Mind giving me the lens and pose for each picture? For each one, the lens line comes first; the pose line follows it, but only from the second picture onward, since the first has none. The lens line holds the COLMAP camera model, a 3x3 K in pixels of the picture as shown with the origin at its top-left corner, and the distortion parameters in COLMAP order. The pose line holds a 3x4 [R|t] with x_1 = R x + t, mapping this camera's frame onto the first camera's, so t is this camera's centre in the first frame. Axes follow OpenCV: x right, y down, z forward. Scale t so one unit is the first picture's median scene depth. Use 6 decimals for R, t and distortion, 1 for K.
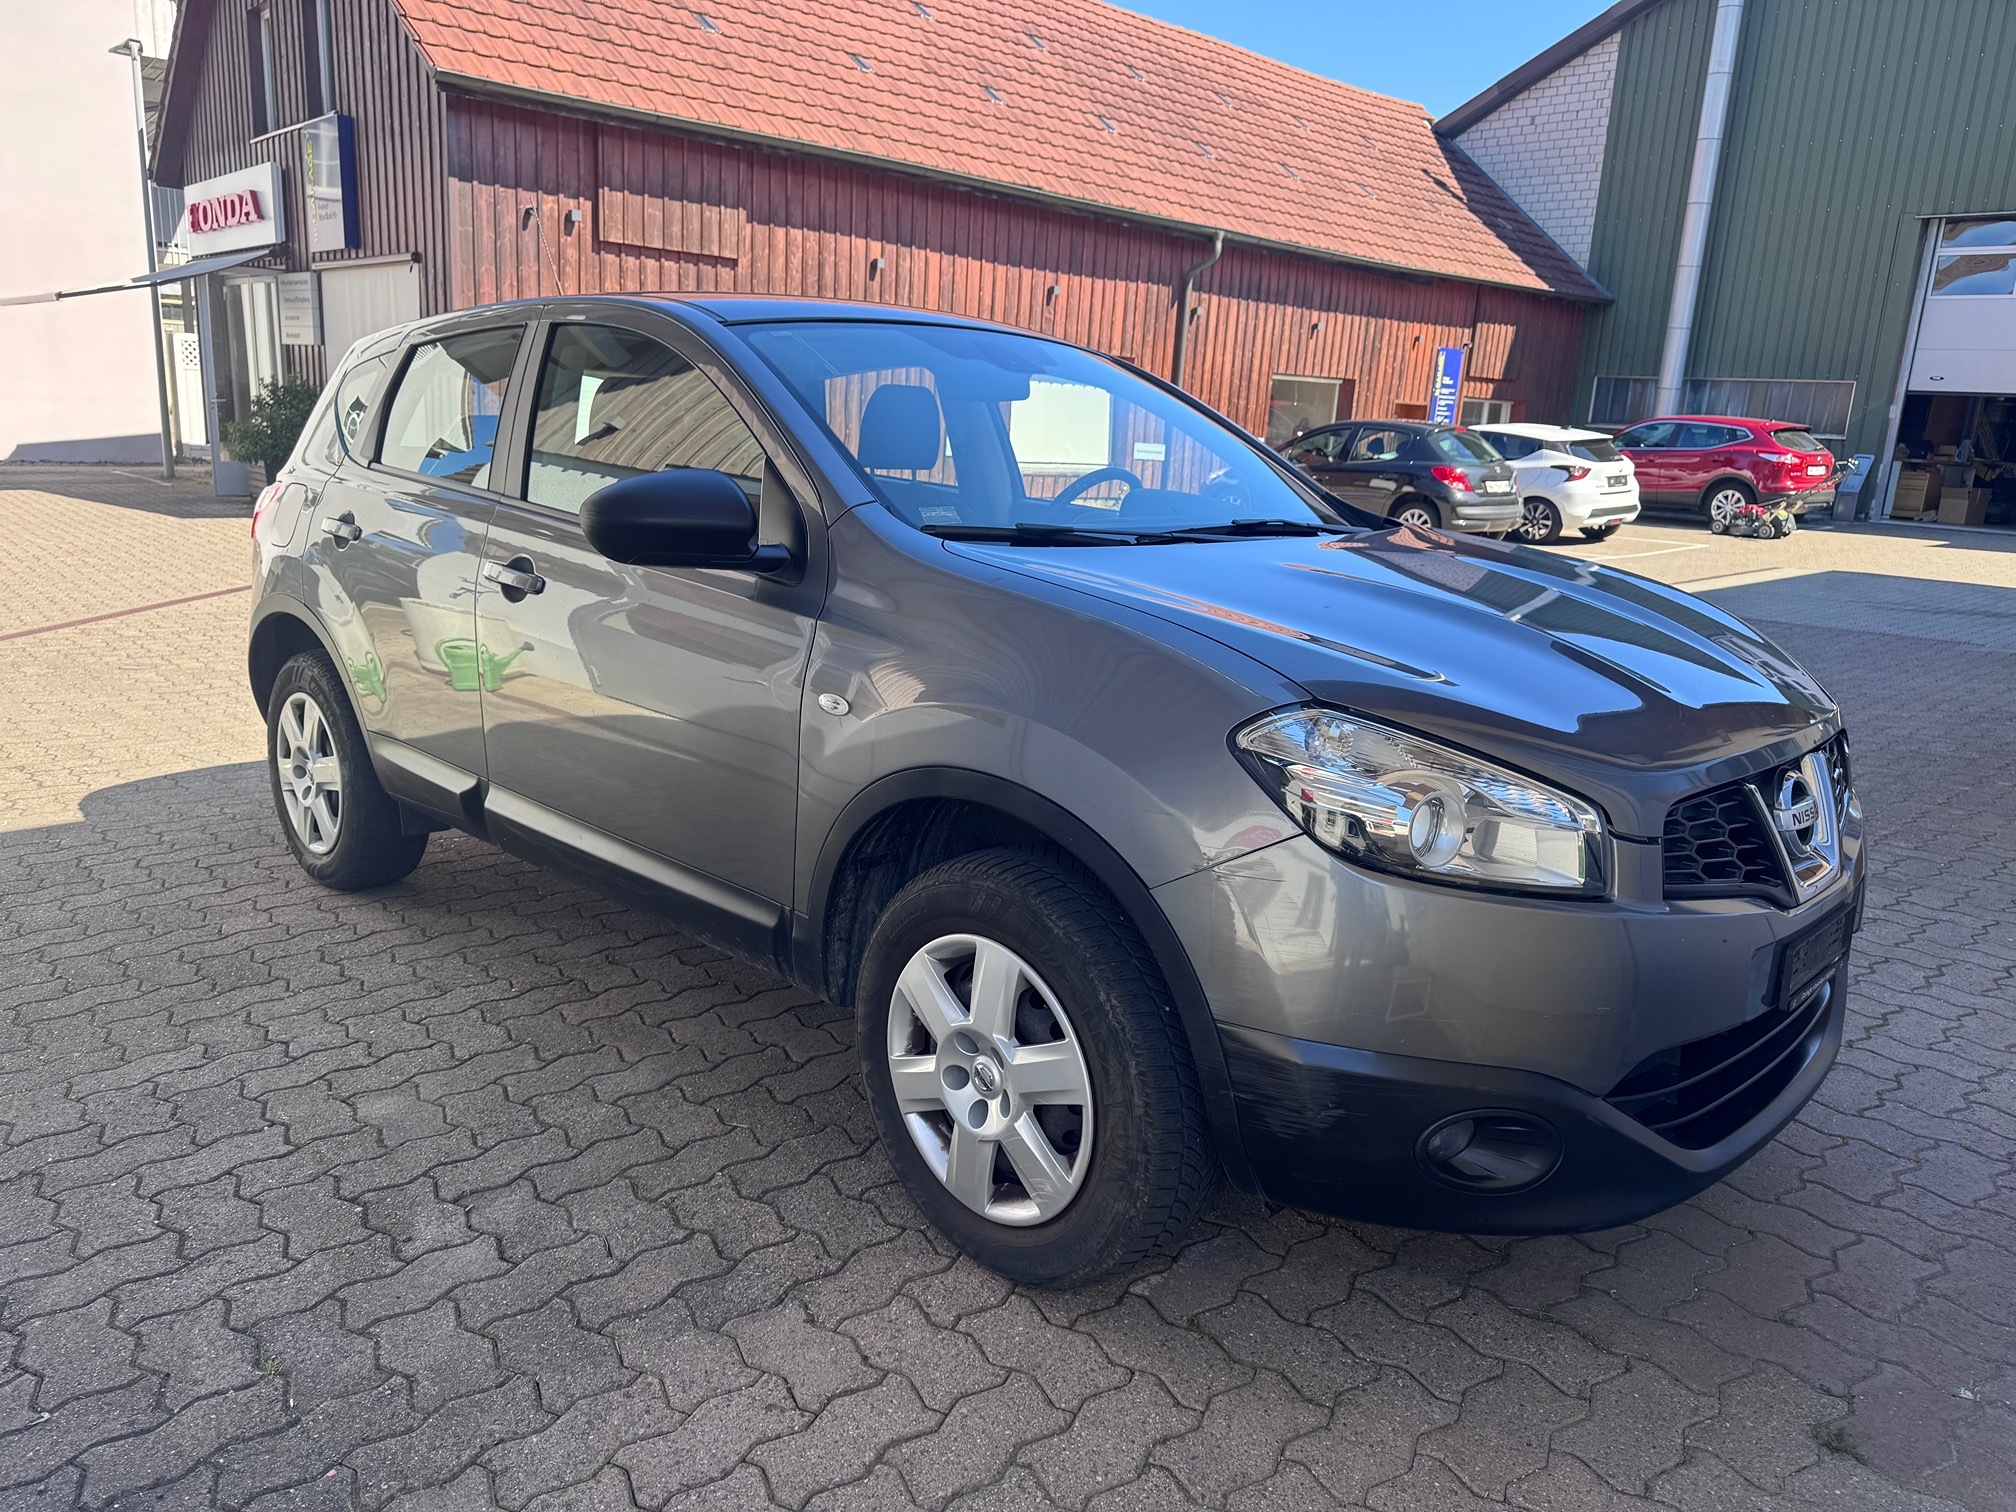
lens RADIAL K [[1429.5, 0, 1020.0], [0, 1429.5, 758.6], [0, 0, 1]] dist [0.020552, -0.028982]
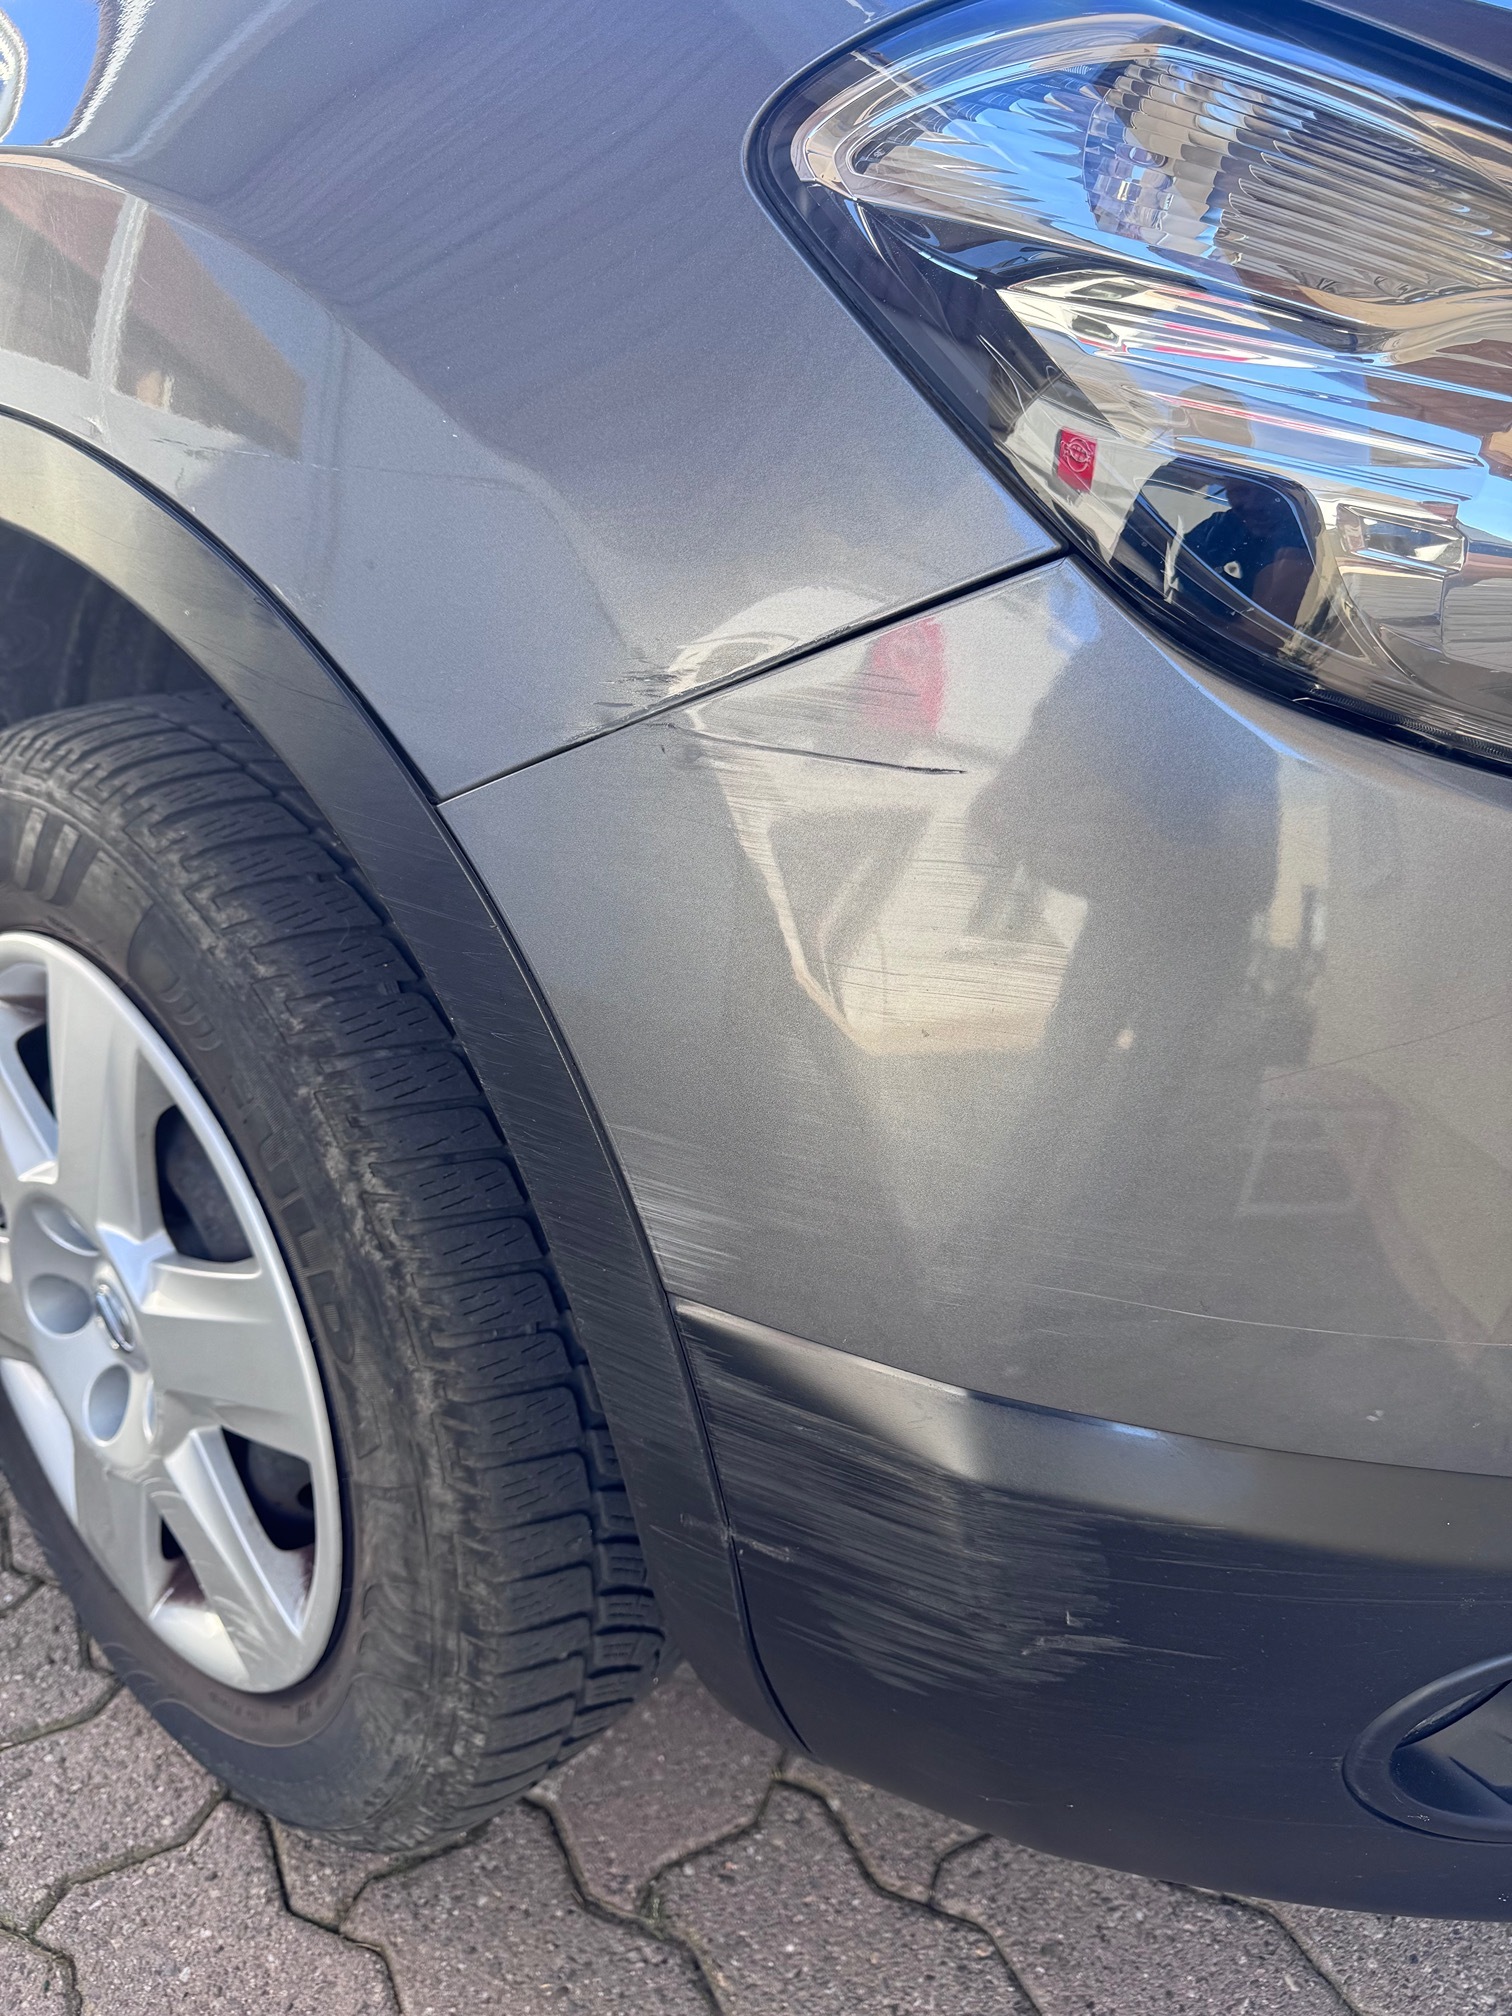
lens RADIAL K [[1429.5, 0, 753.3], [0, 1429.5, 1003.2], [0, 0, 1]] dist [0.020552, -0.028982]
pose [[0.997354, 0.023950, 0.068646, 0.019167], [-0.036978, 0.980044, 0.195311, 0.010845], [-0.062598, -0.197333, 0.978336, 0.107956]]
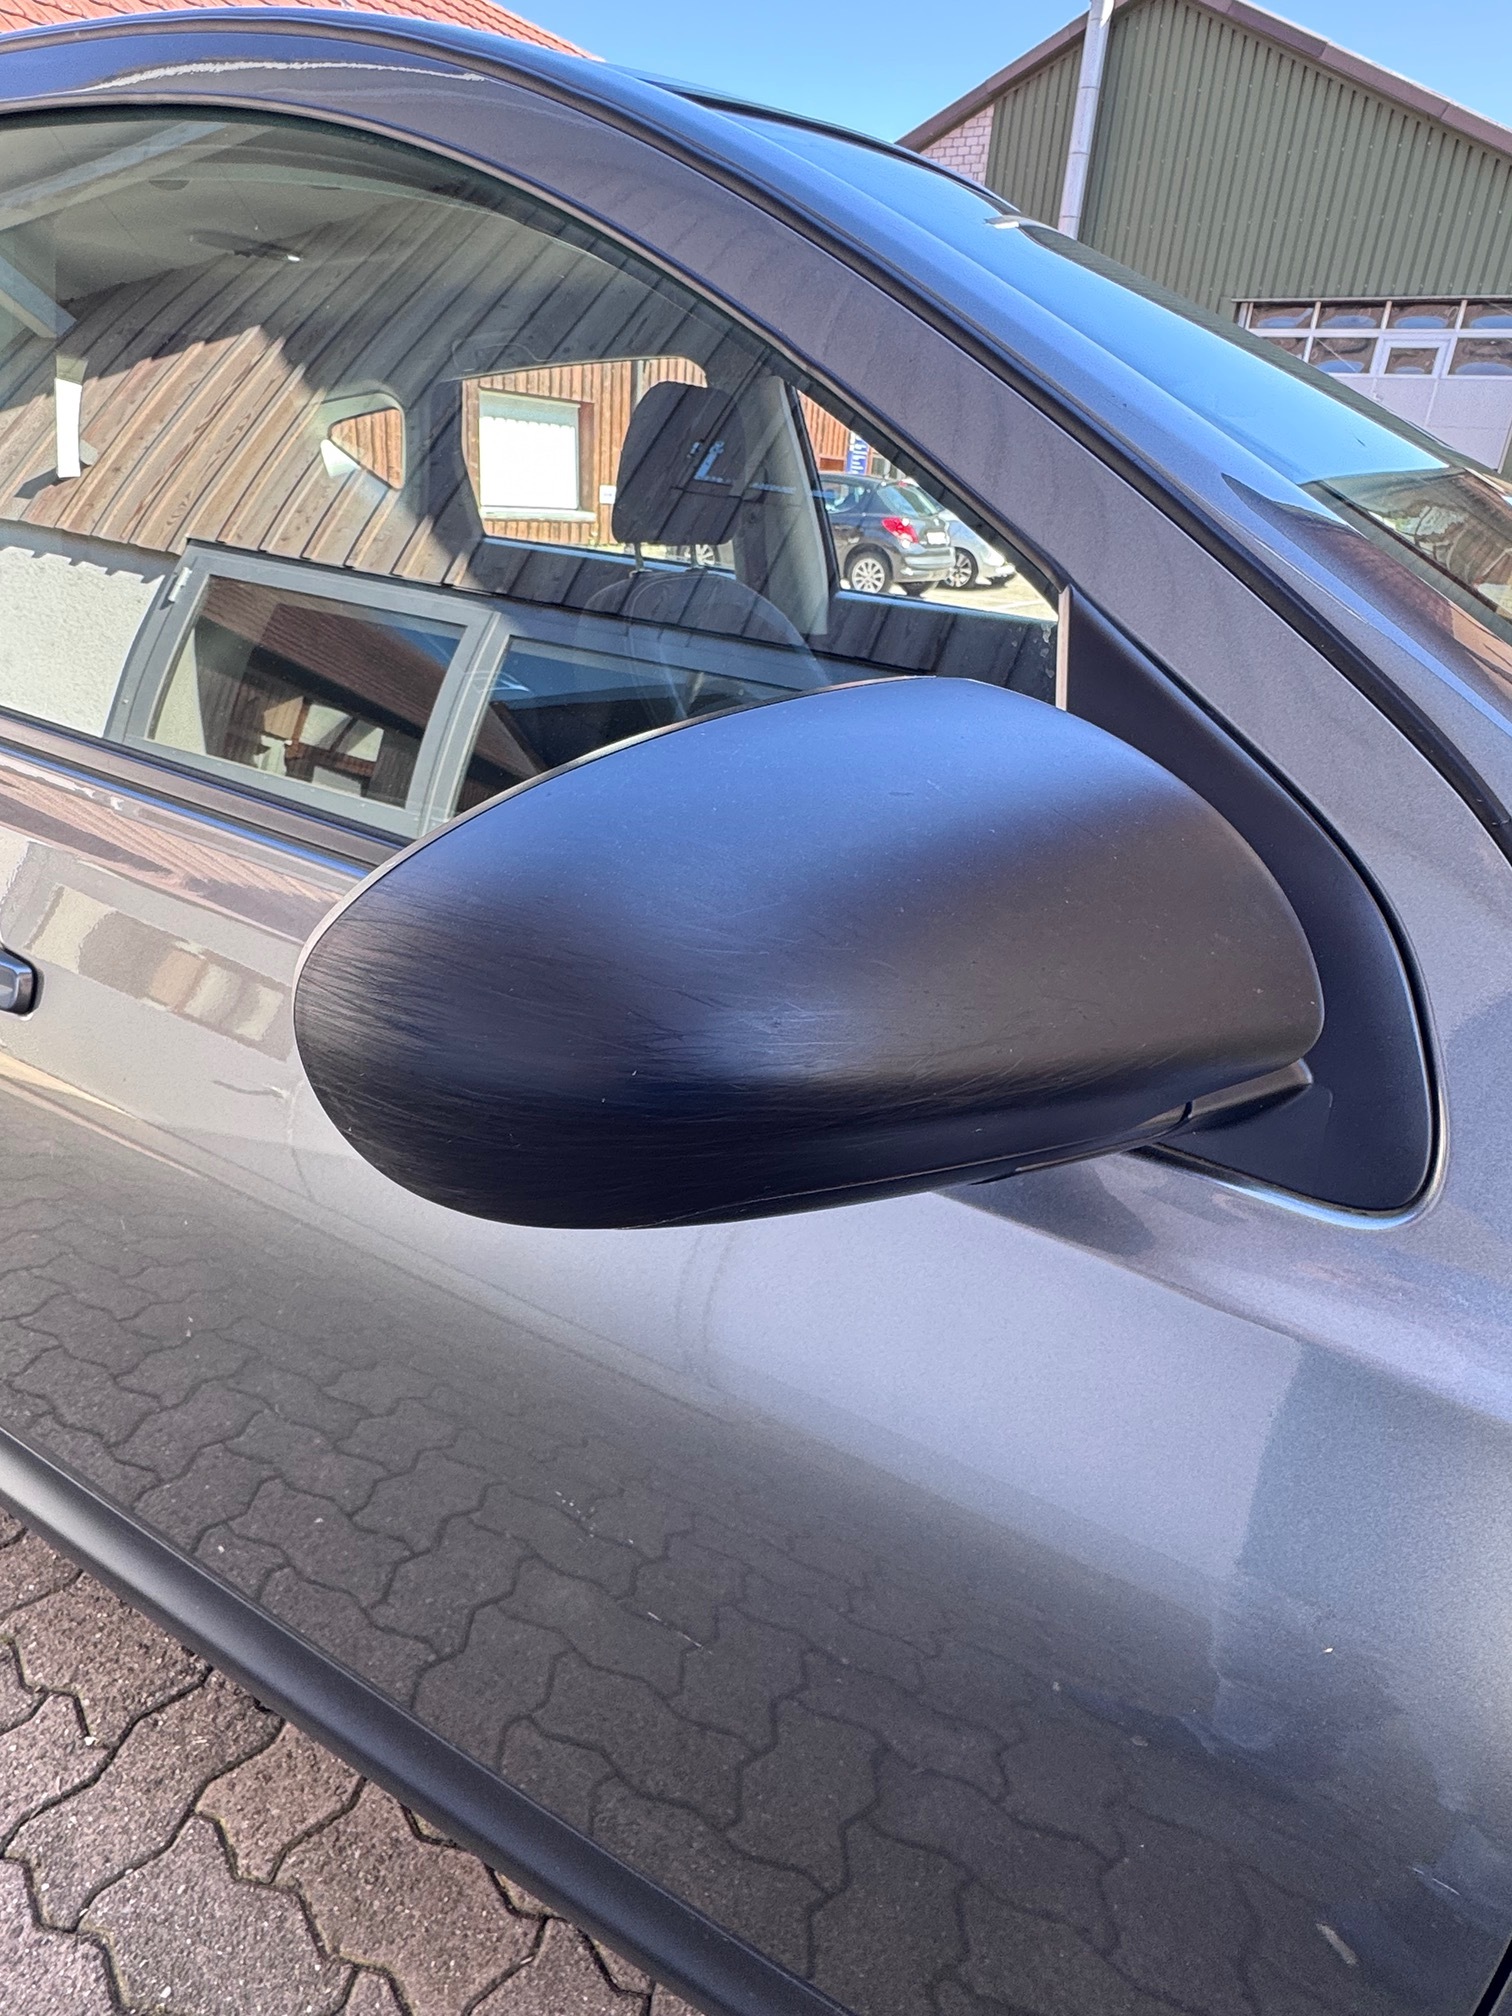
lens RADIAL K [[1148.4, 0, 747.8], [0, 1148.4, 976.7], [0, 0, 1]] dist [-0.016705, 0.012064]
pose [[0.969526, -0.084700, 0.229883, -0.047263], [0.041084, 0.981258, 0.188269, -0.034763], [-0.241520, -0.173087, 0.954834, 0.154089]]
